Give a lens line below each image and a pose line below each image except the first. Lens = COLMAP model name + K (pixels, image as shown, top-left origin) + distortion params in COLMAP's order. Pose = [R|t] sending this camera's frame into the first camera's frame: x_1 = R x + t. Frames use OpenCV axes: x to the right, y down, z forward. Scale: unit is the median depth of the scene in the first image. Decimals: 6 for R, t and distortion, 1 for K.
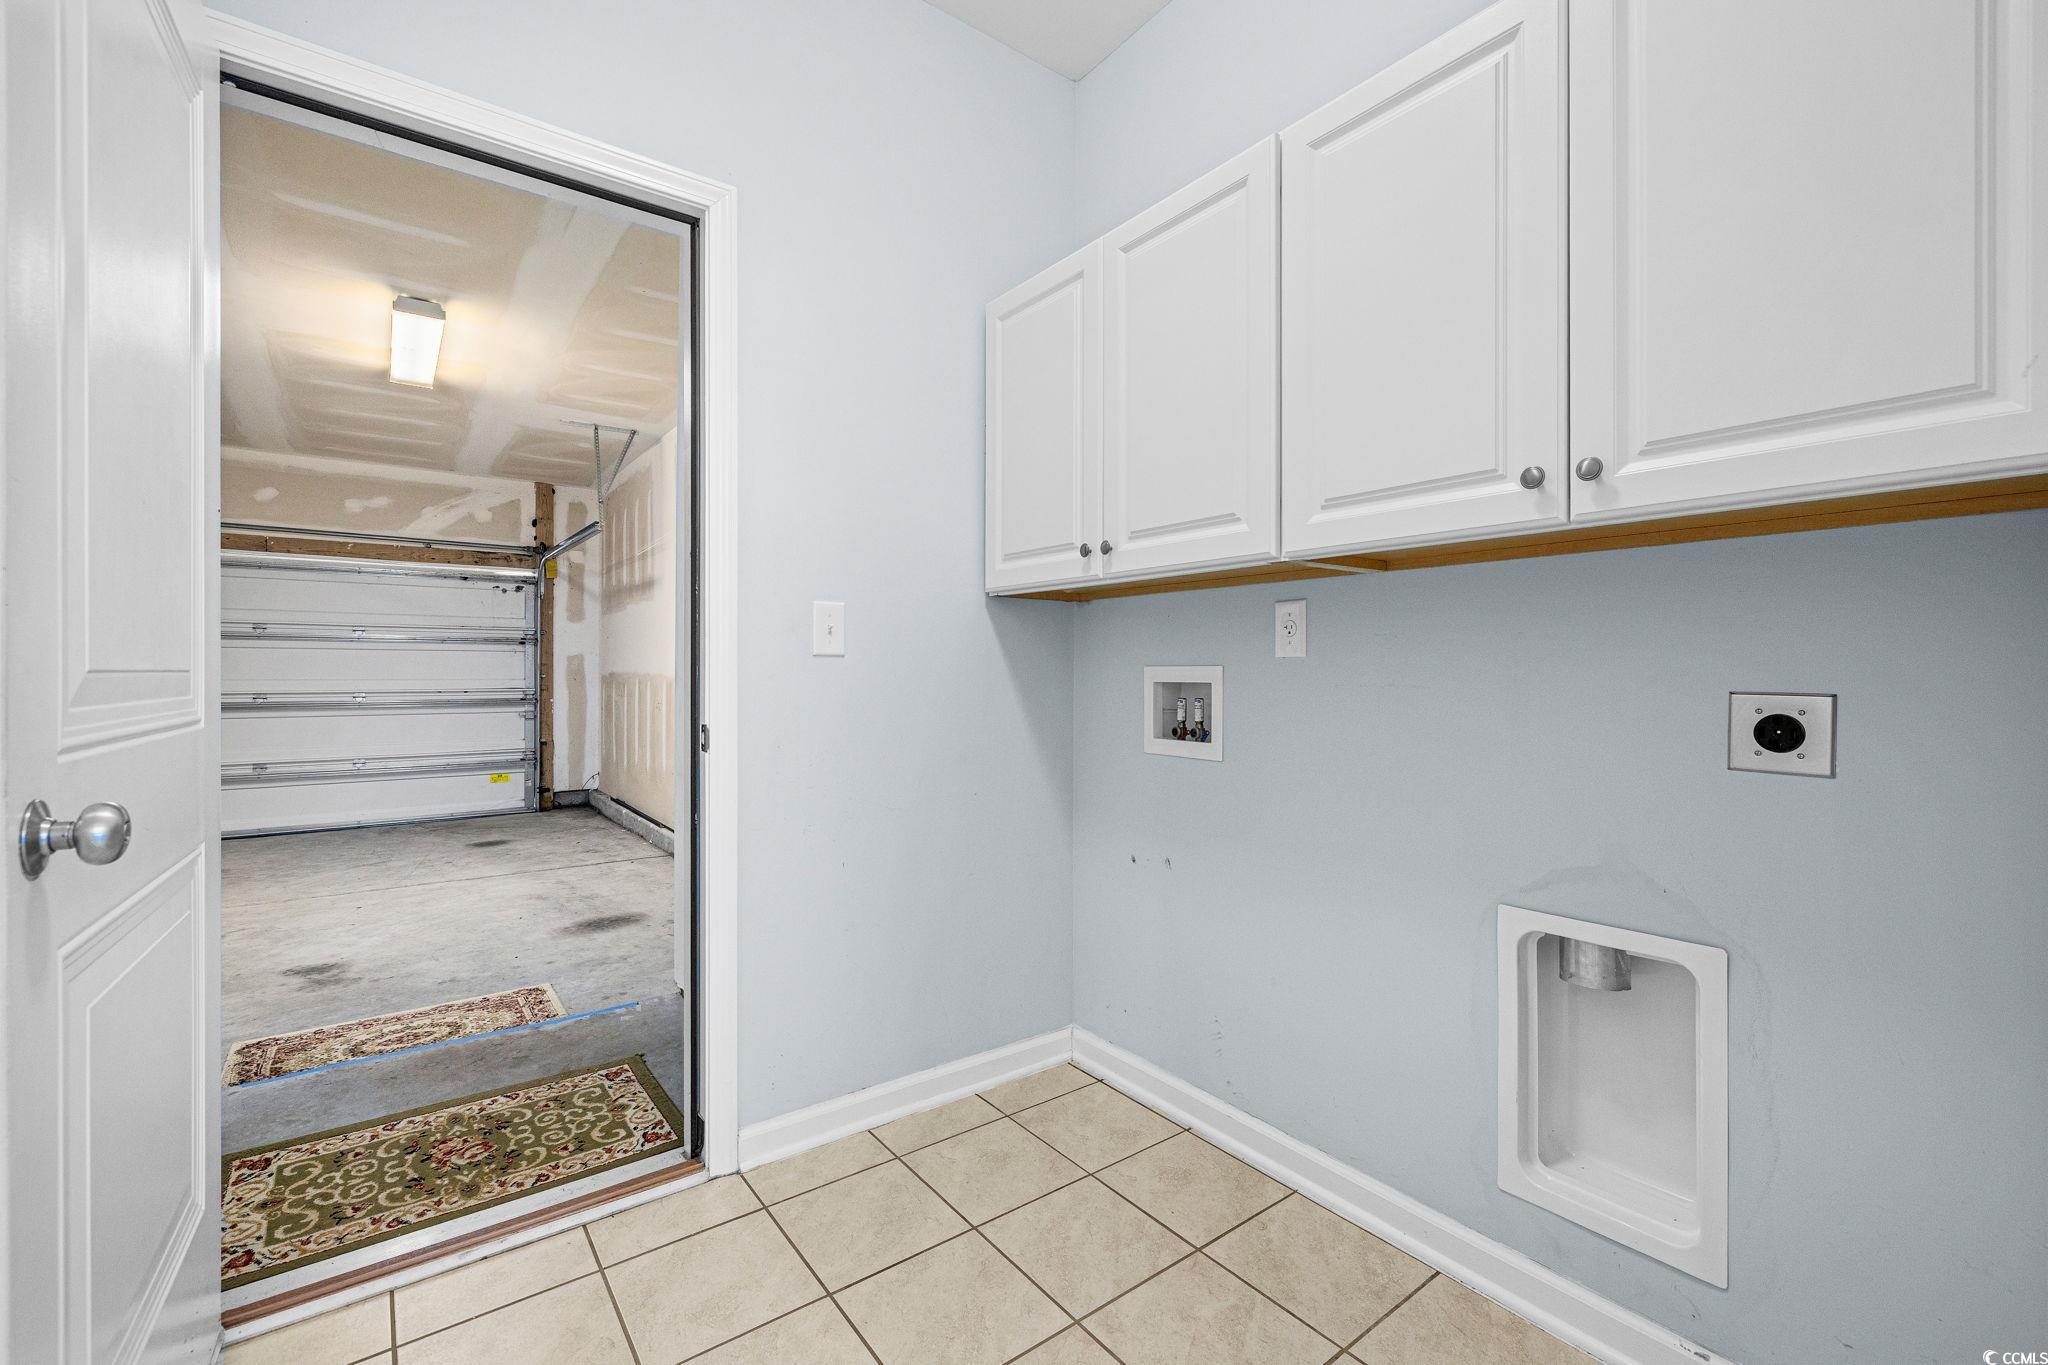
lens RADIAL K [[868.9, 0, 1007.4], [0, 868.9, 668.4], [0, 0, 1]] dist [0.000797, -0.000294]
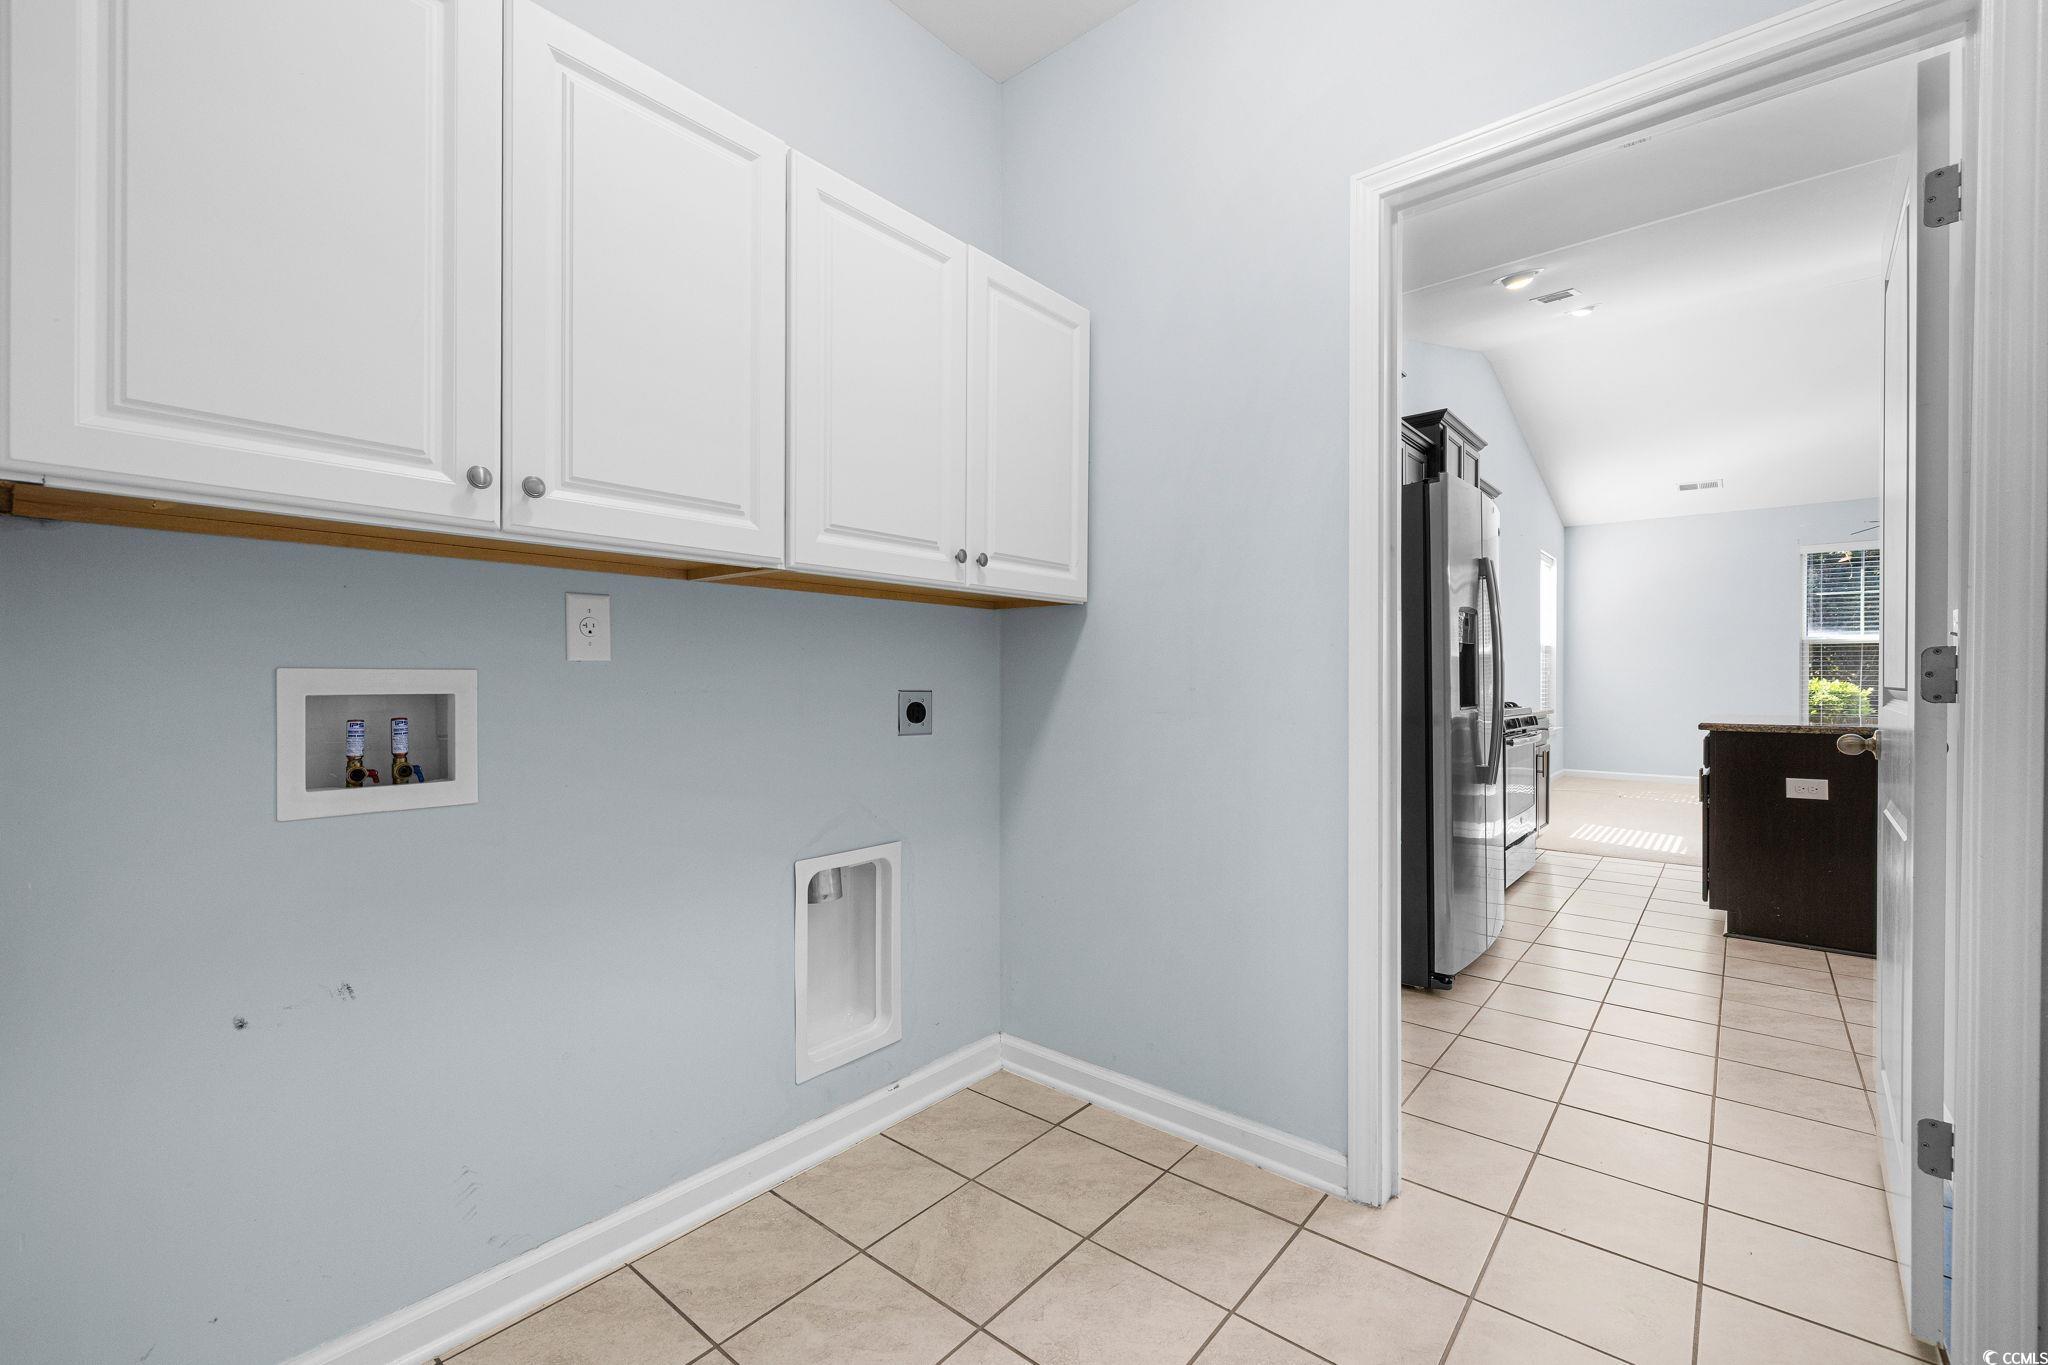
lens RADIAL K [[887.1, 0, 1001.9], [0, 887.1, 676.1], [0, 0, 1]] dist [-0.011093, 0.000431]
pose [[-0.239873, -0.000104, 0.970804, -0.751001], [-0.007648, 0.999969, -0.001782, 0.000464], [-0.970774, -0.007852, -0.239866, 1.007884]]
